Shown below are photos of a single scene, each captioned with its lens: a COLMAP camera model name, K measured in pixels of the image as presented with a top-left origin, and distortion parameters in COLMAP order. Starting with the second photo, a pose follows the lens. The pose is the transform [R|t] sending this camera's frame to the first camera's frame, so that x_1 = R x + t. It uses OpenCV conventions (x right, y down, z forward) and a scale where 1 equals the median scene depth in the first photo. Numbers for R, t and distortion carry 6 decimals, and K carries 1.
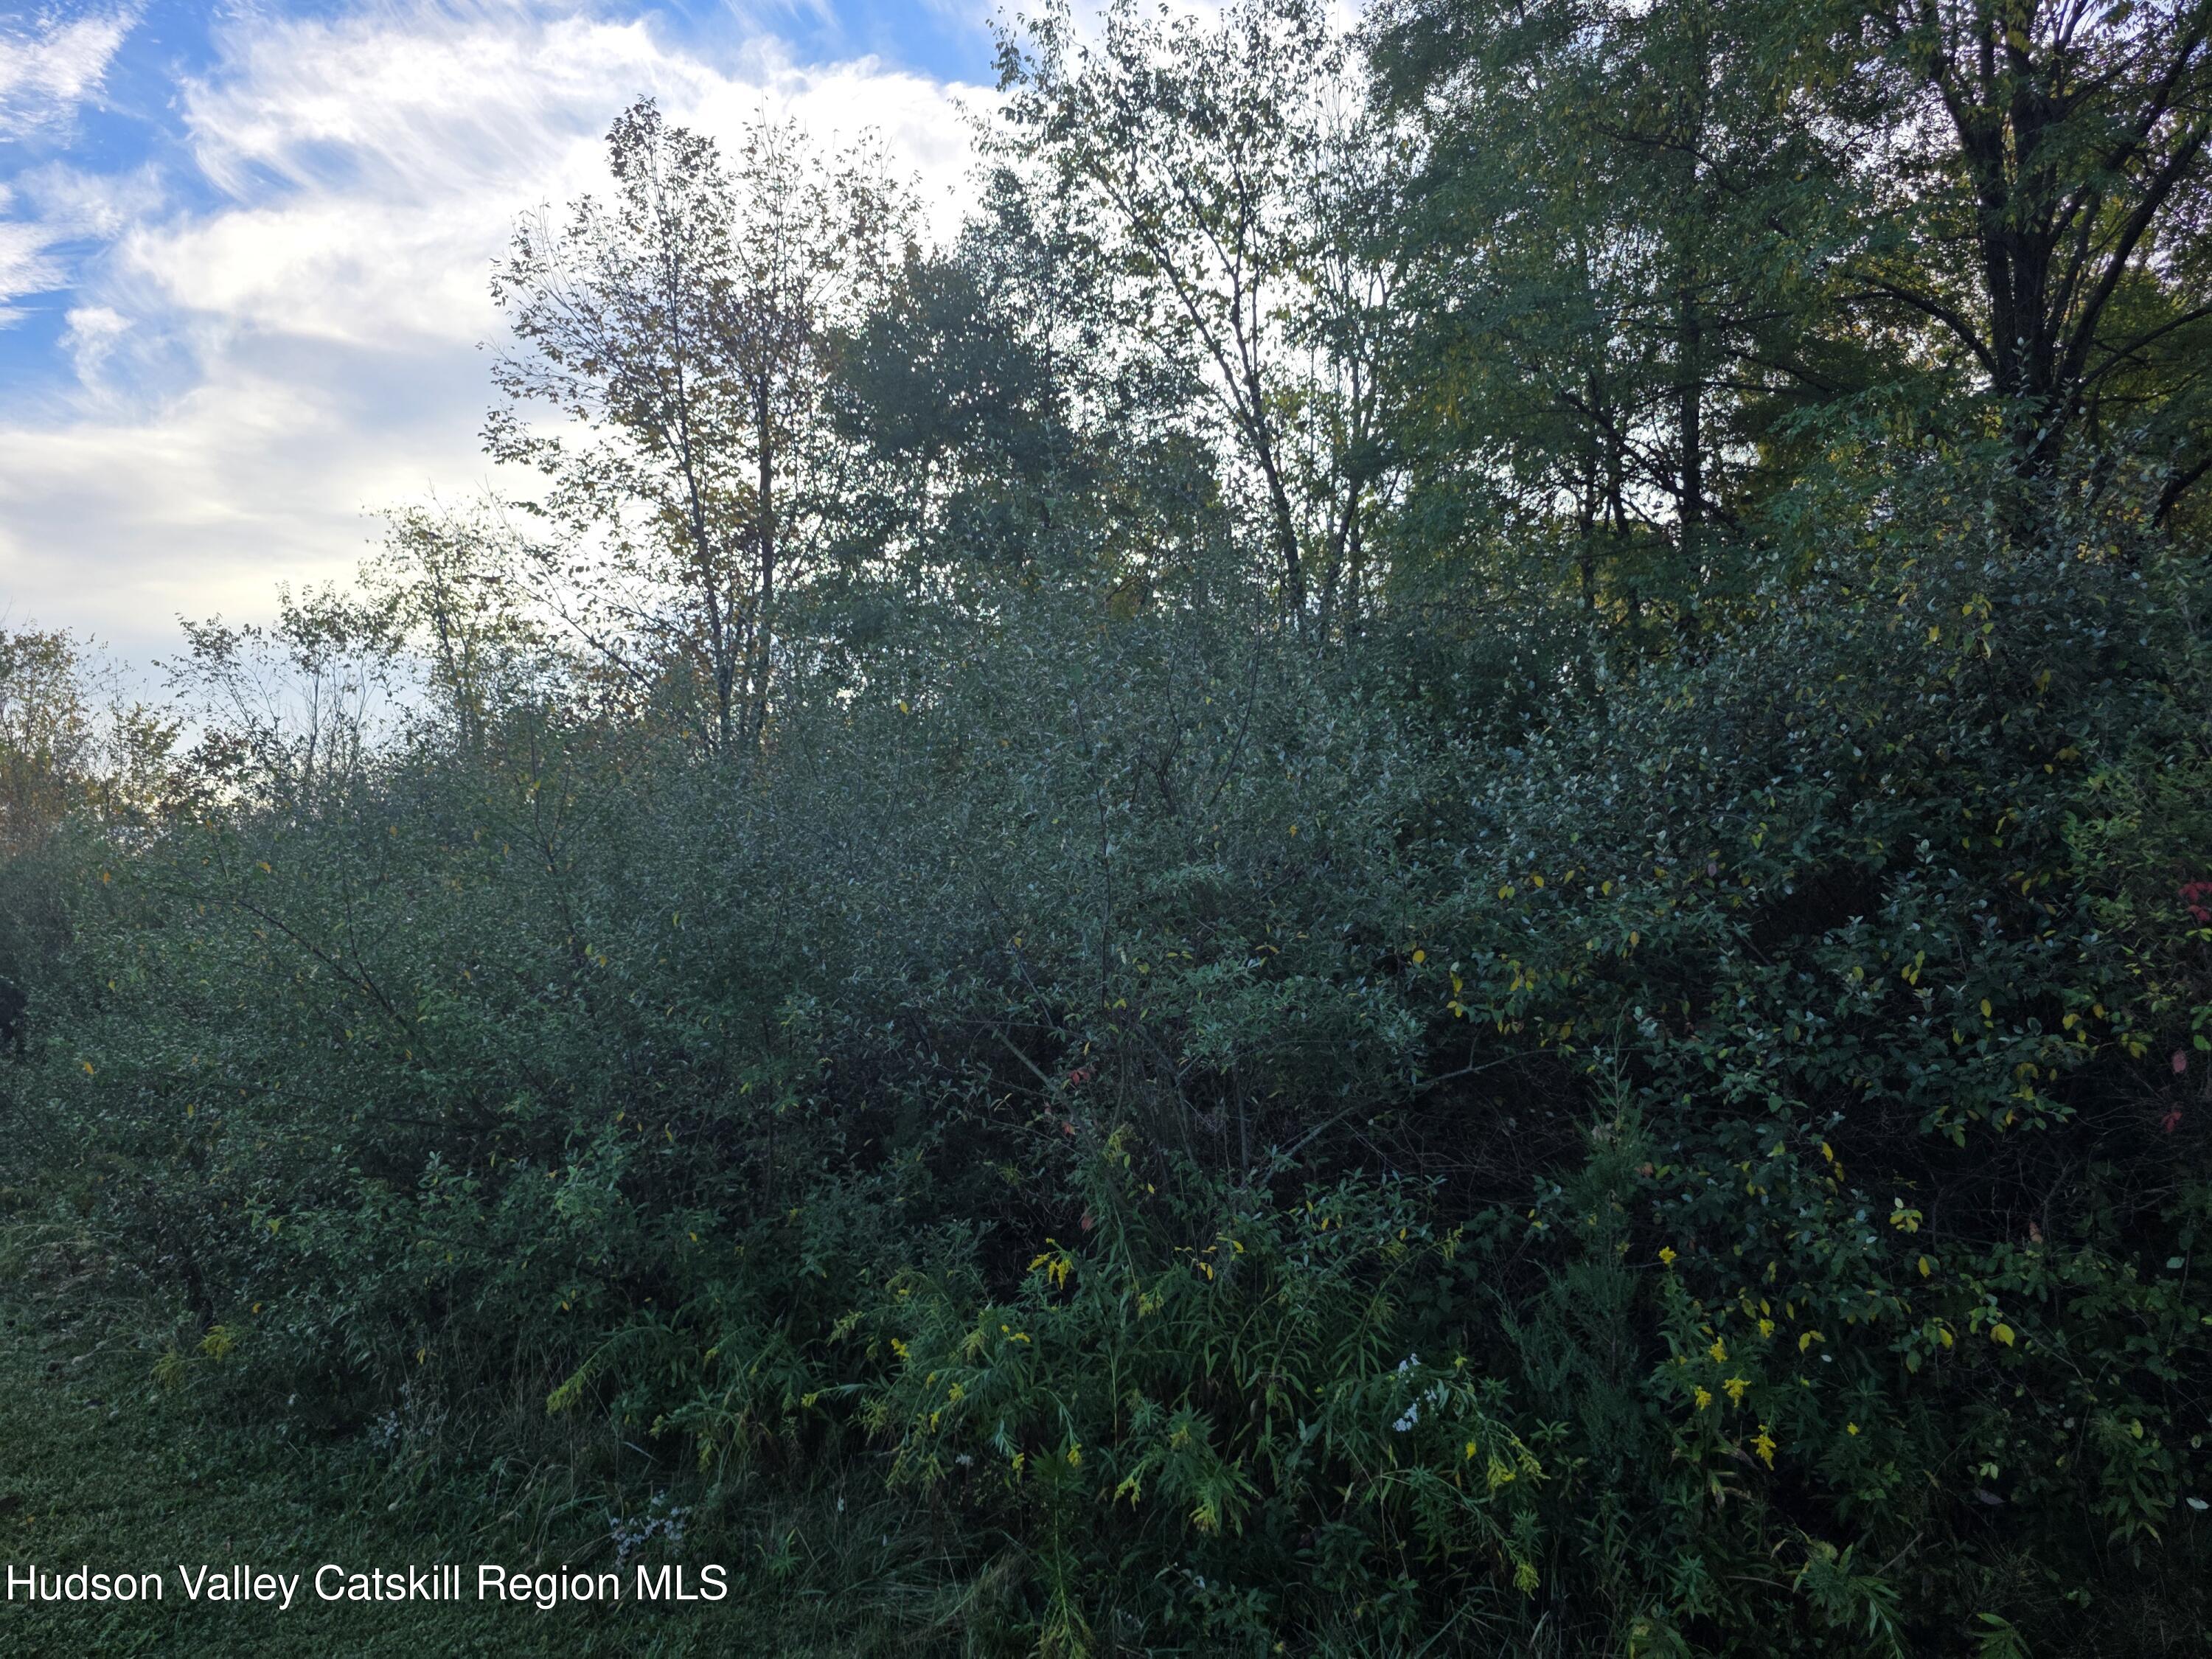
lens RADIAL K [[1471.4, 0, 1103.7], [0, 1471.4, 824.2], [0, 0, 1]] dist [0.062866, -0.068477]
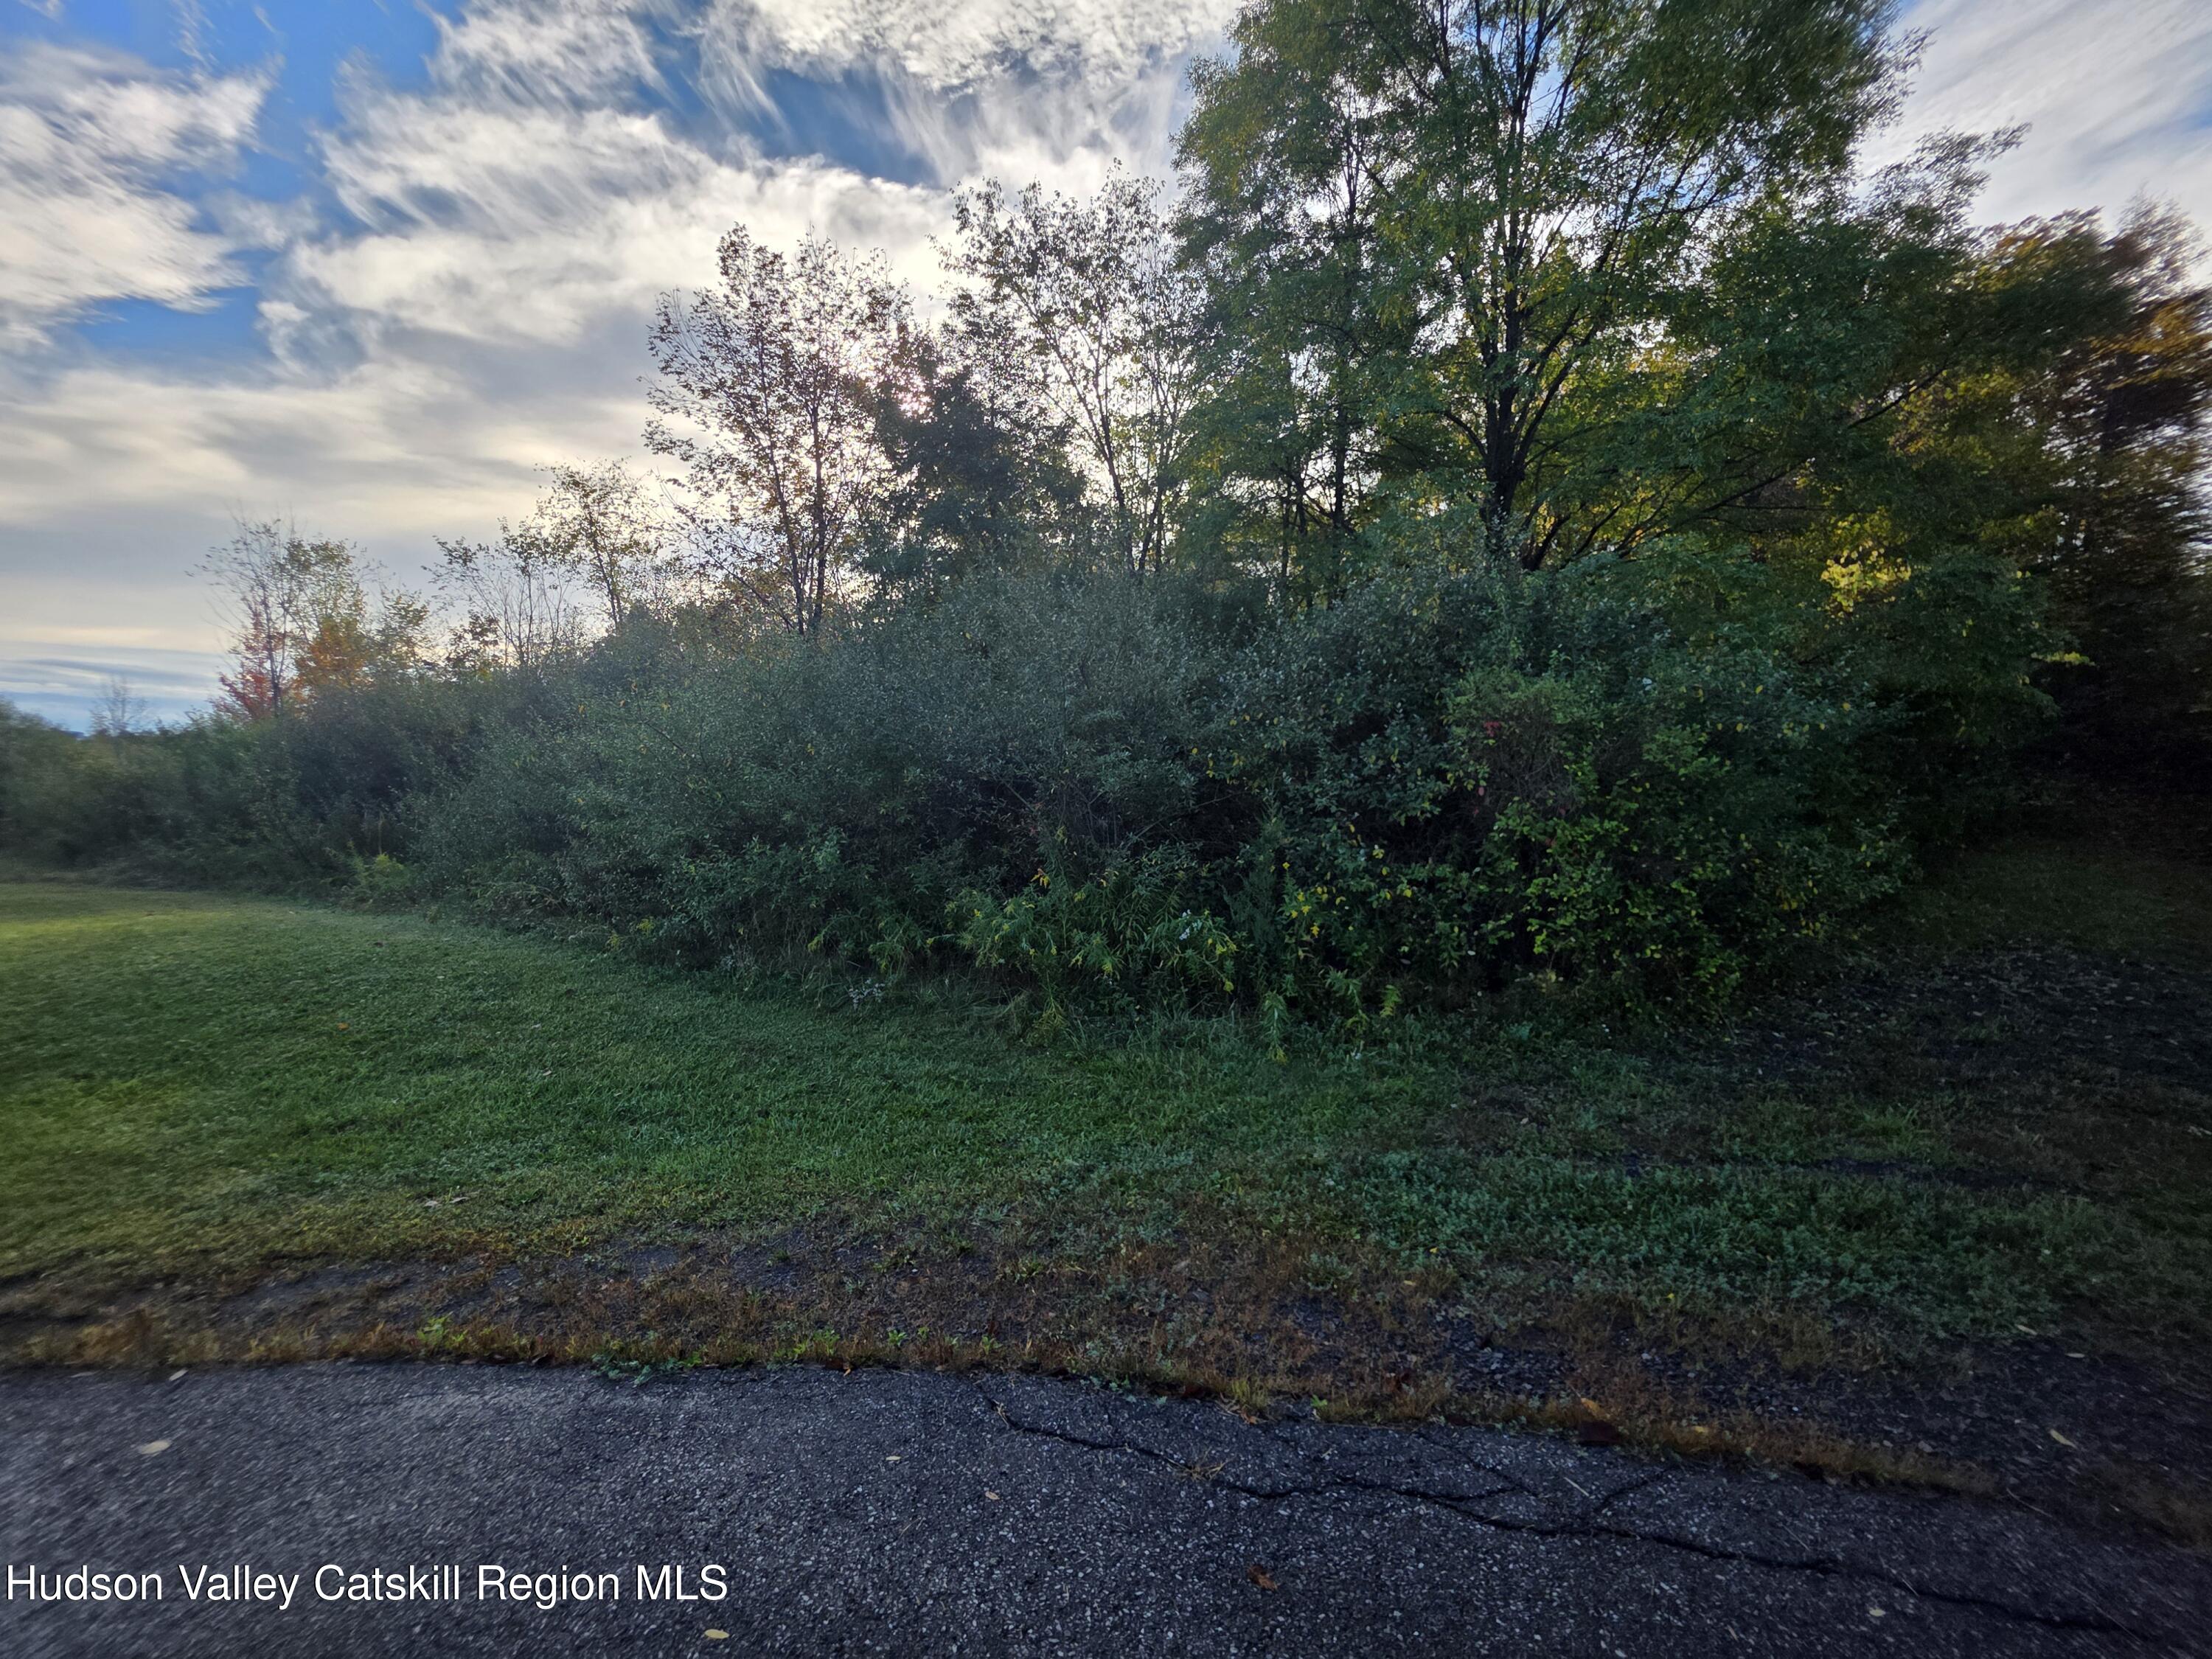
lens RADIAL K [[890.3, 0, 1106.0], [0, 890.3, 829.5], [0, 0, 1]] dist [-0.001638, 0.002496]
pose [[0.992713, -0.007571, 0.120262, -0.030648], [-0.013534, 0.984705, 0.173706, -0.009489], [-0.119737, -0.174068, 0.977427, -0.119951]]
